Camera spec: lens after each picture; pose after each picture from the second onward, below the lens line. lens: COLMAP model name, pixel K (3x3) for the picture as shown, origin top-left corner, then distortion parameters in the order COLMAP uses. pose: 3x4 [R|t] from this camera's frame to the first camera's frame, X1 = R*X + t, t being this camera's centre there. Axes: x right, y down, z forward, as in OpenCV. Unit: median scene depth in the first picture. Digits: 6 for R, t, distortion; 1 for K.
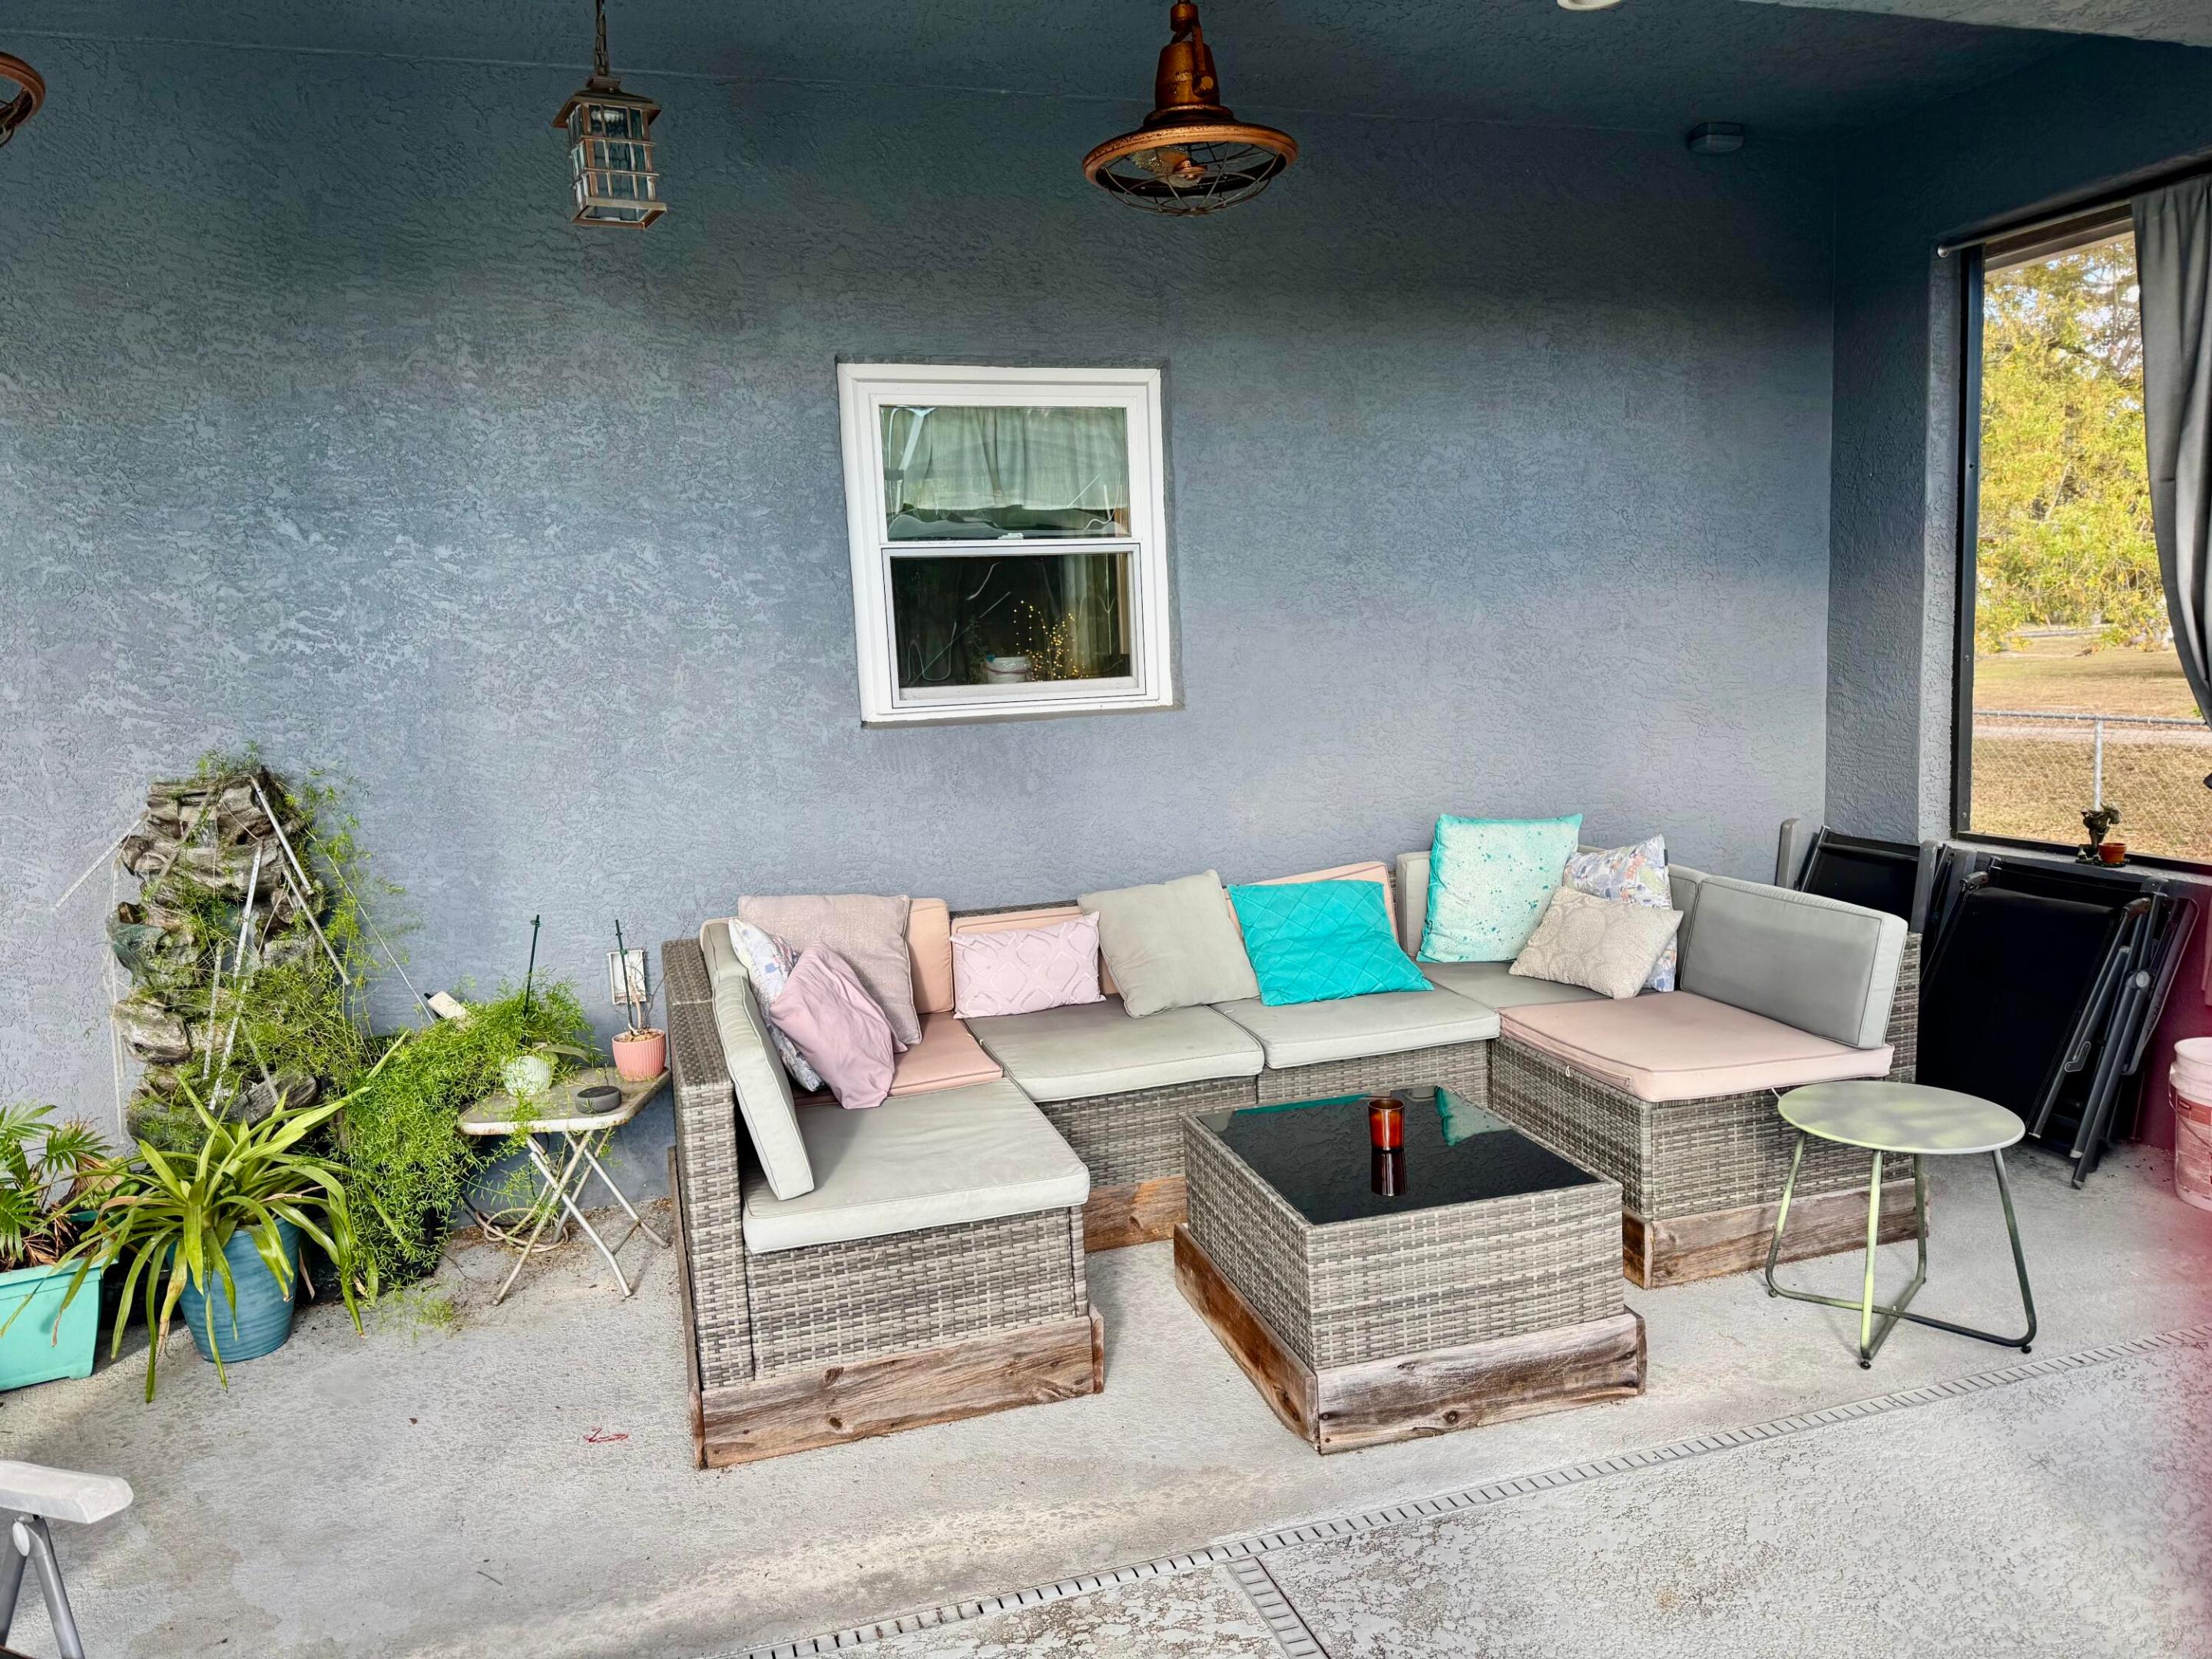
lens RADIAL K [[1511.3, 0, 1106.0], [0, 1511.3, 829.5], [0, 0, 1]] dist [0.001554, -0.000616]
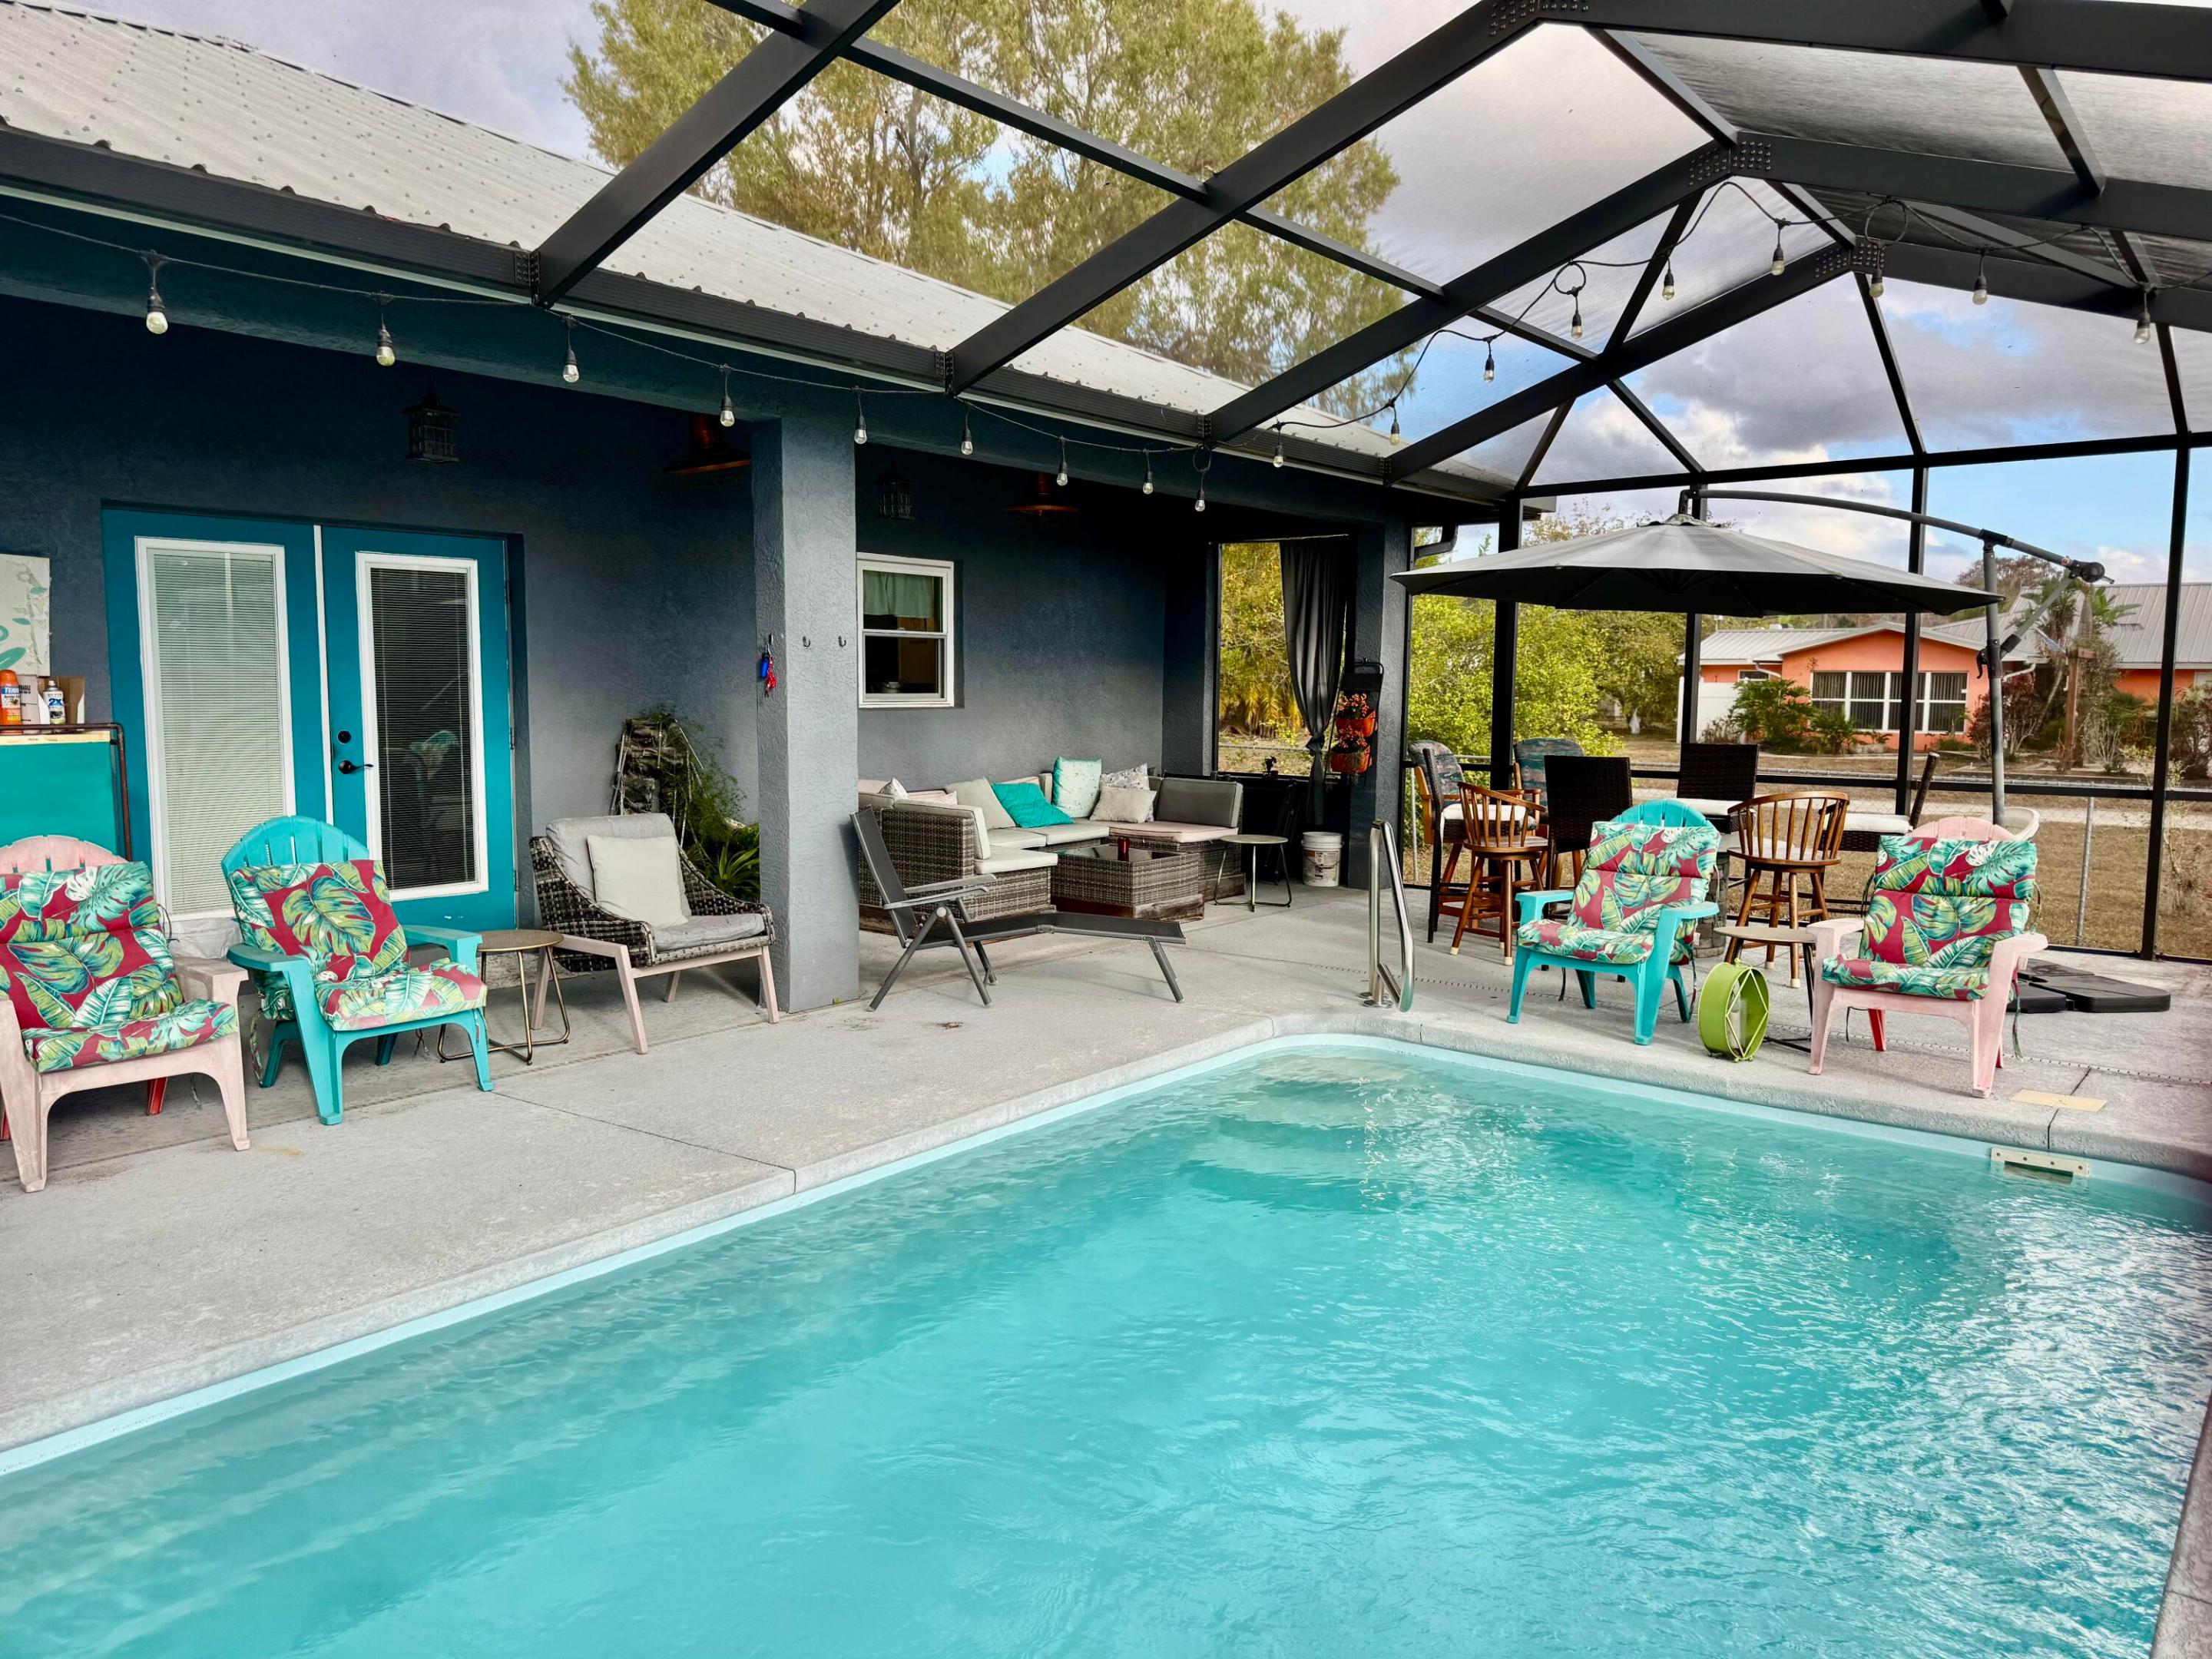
lens RADIAL K [[1557.2, 0, 1106.0], [0, 1557.2, 829.5], [0, 0, 1]] dist [0.041450, -0.000996]
pose [[0.818462, -0.005985, 0.574530, -1.163468], [0.027679, 0.999195, -0.029021, 0.183630], [-0.573894, 0.039655, 0.817969, -1.086734]]
